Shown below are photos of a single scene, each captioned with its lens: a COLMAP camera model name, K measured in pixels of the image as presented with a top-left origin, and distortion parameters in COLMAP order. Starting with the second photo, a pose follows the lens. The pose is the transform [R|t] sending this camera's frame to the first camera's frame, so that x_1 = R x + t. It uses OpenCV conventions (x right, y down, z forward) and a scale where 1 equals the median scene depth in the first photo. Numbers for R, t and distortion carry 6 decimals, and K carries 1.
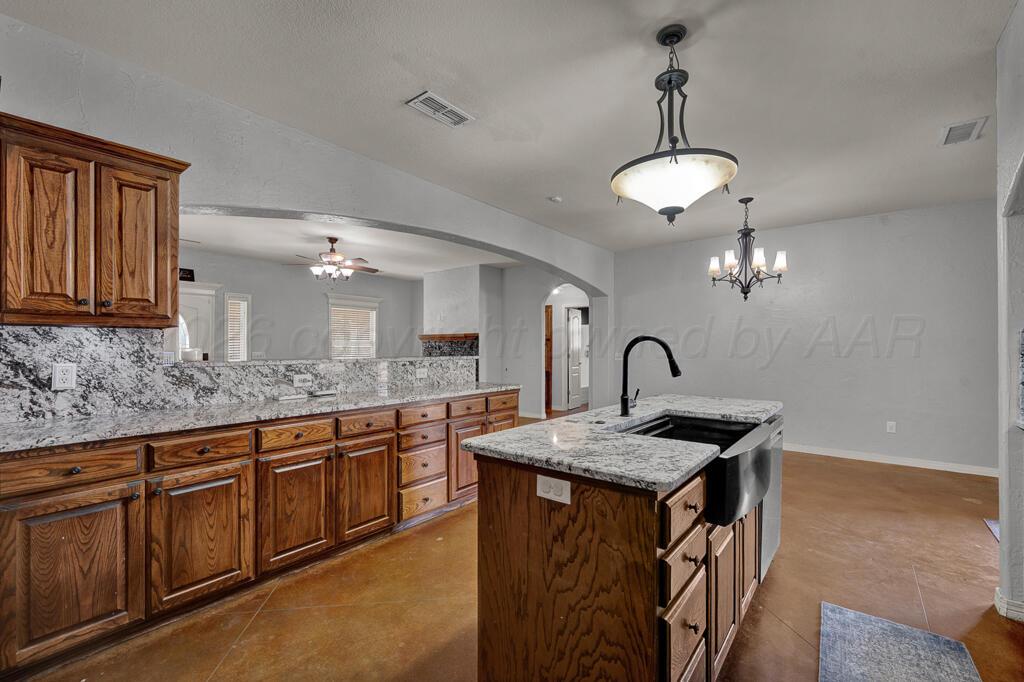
lens RADIAL K [[433.4, 0, 519.2], [0, 433.4, 345.4], [0, 0, 1]] dist [-0.000327, -0.000346]
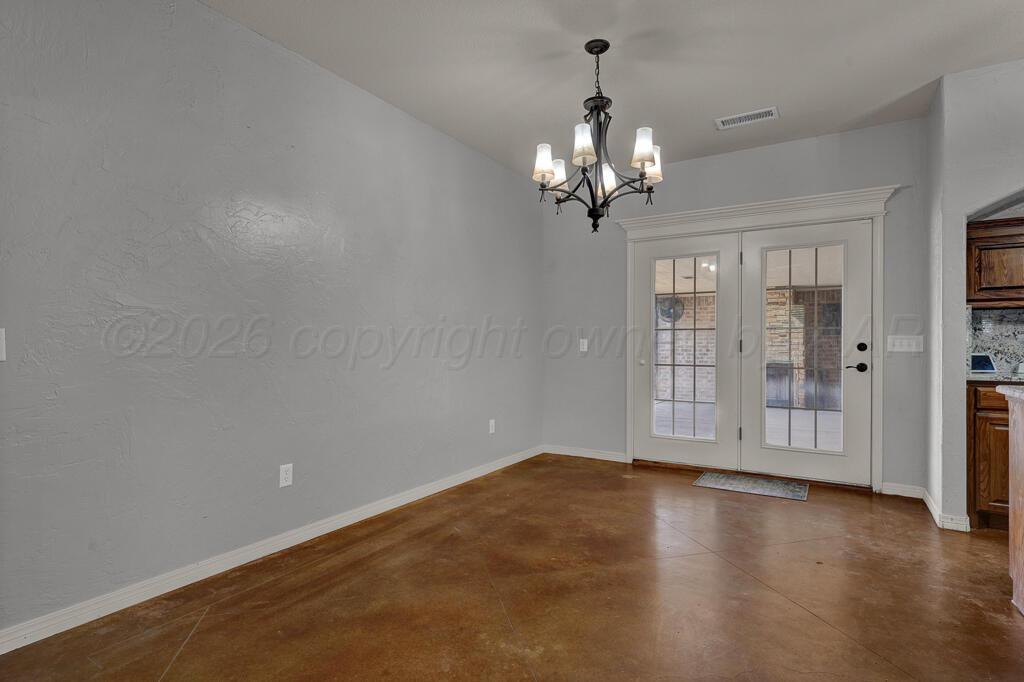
lens RADIAL K [[520.0, 0, 512.0], [0, 520.0, 341.0], [0, 0, 1]] dist [-0.000066, 0.000298]
pose [[-0.104771, 0.006126, 0.994478, -0.166935], [-0.003876, 0.999971, -0.006568, 0.056806], [-0.994489, -0.004542, -0.104744, 1.744044]]
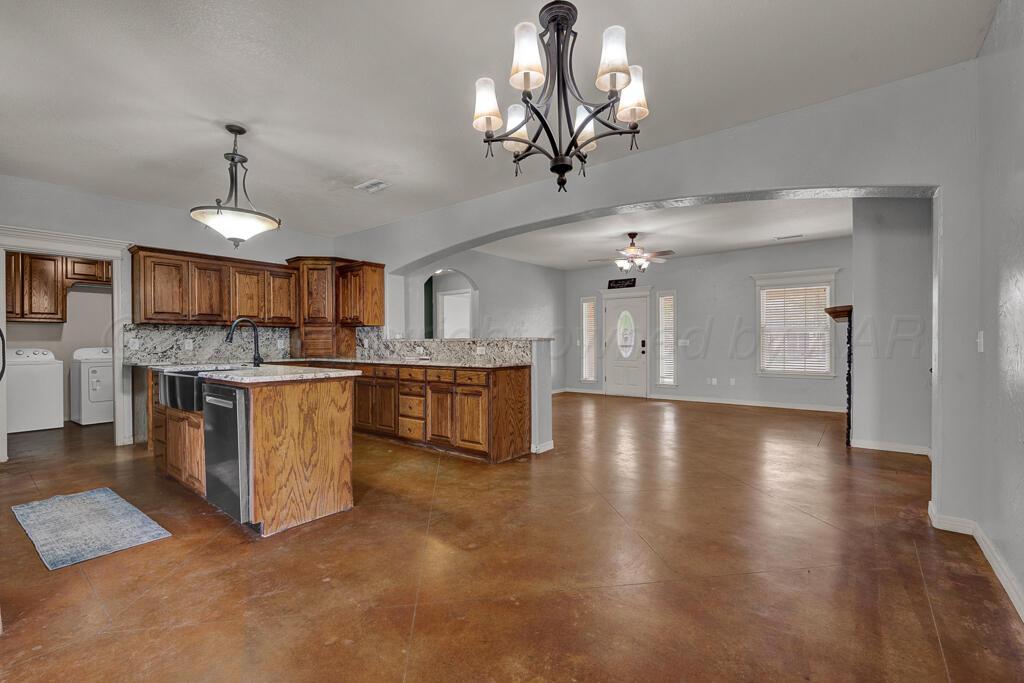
lens RADIAL K [[441.6, 0, 514.3], [0, 441.6, 346.5], [0, 0, 1]] dist [-0.003560, -0.000261]
pose [[-0.003009, 0.006202, -0.999976, 1.388302], [0.007814, 0.999950, 0.006178, 0.057473], [0.999965, -0.007795, -0.003057, 1.423312]]
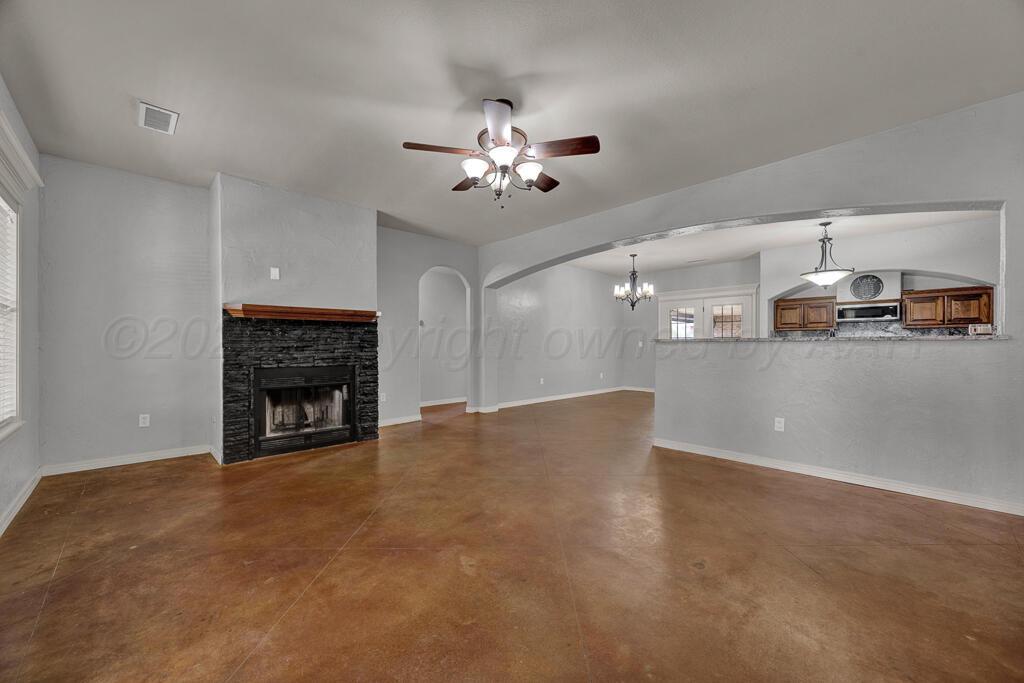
lens RADIAL K [[399.7, 0, 512.0], [0, 399.7, 341.5], [0, 0, 1]] dist [0.000150, -0.000080]
pose [[0.152658, 0.005784, 0.988262, -1.803243], [-0.002230, 0.999982, -0.005508, 0.055200], [-0.988277, -0.001363, 0.152668, 1.854018]]
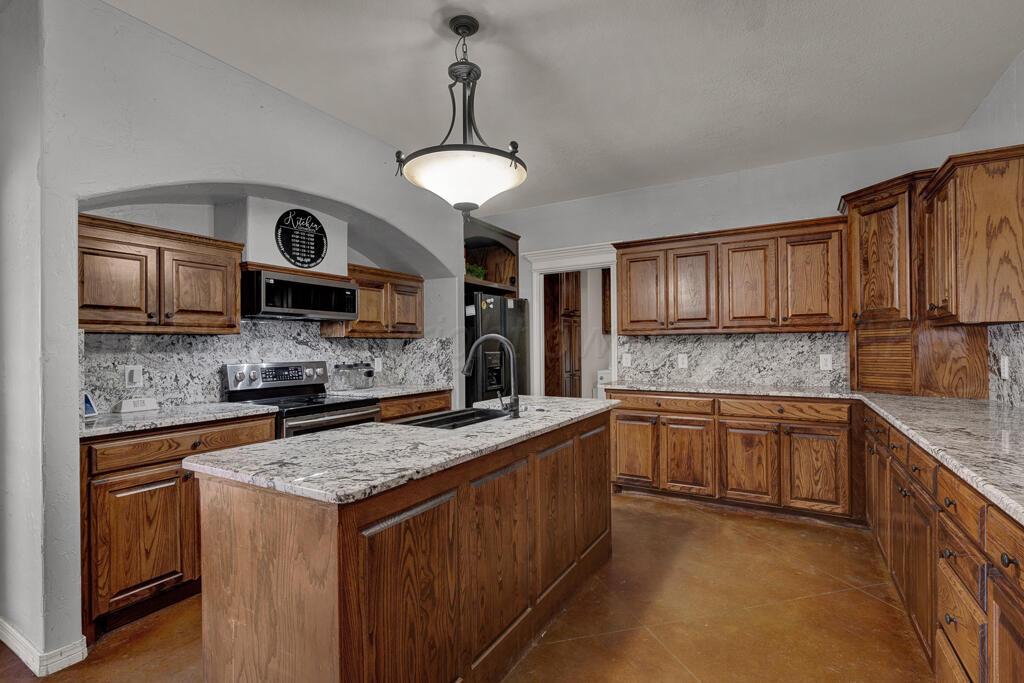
lens RADIAL K [[476.0, 0, 515.8], [0, 476.0, 347.5], [0, 0, 1]] dist [-0.000782, 0.000144]
pose [[-0.991280, 0.009471, -0.131430, 0.271195], [0.009847, 0.999949, -0.002210, 0.006314], [0.131403, -0.003485, -0.991323, 1.453448]]
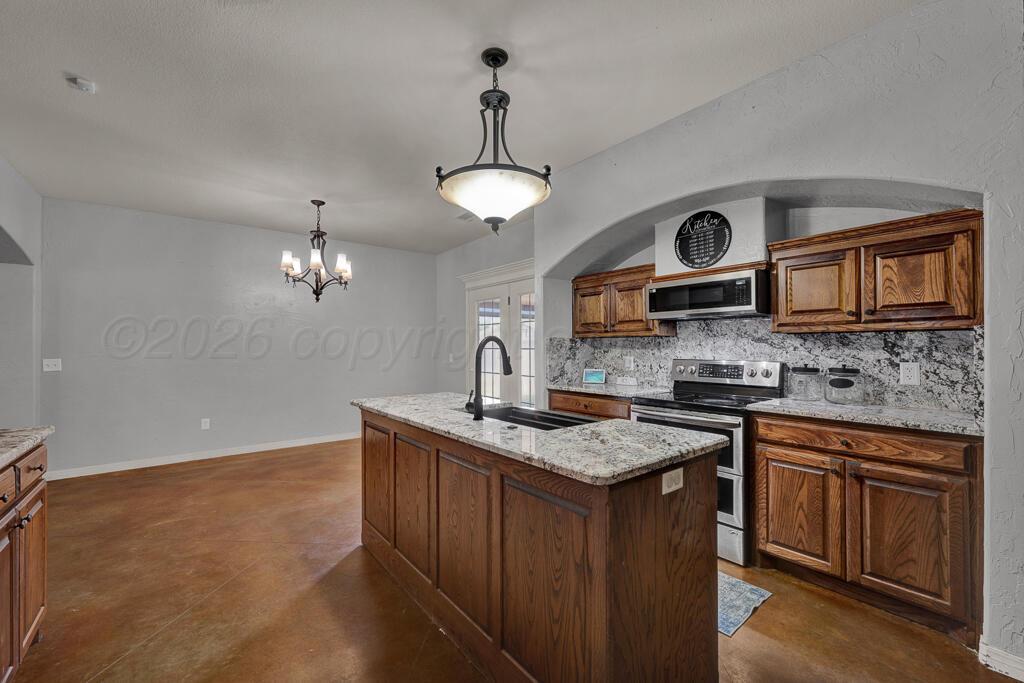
lens RADIAL K [[408.2, 0, 512.0], [0, 408.2, 341.5], [0, 0, 1]] dist [-0.000152, 0.000032]
pose [[0.234317, 0.011250, 0.972095, -0.430452], [0.000984, 0.999930, -0.011809, -0.000606], [-0.972160, 0.003724, 0.234290, 0.508014]]
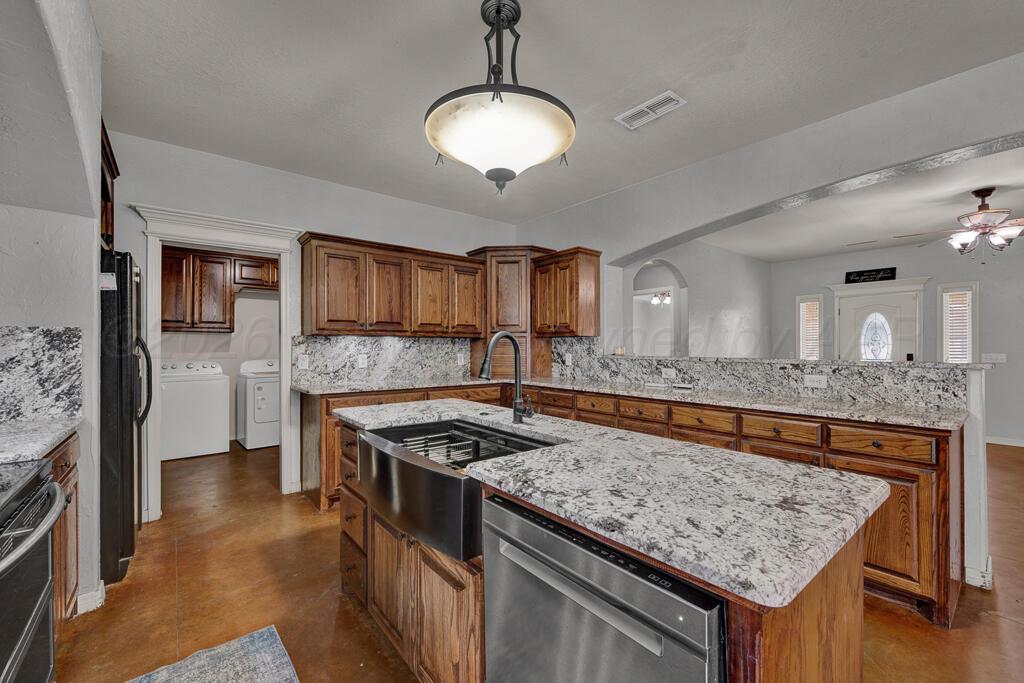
lens RADIAL K [[416.0, 0, 512.3], [0, 416.0, 346.8], [0, 0, 1]] dist [-0.001347, -0.000317]
pose [[-0.219021, -0.000342, -0.975720, 0.768067], [0.002137, 0.999997, -0.000830, 0.004971], [0.975718, -0.002267, -0.219020, 0.832708]]
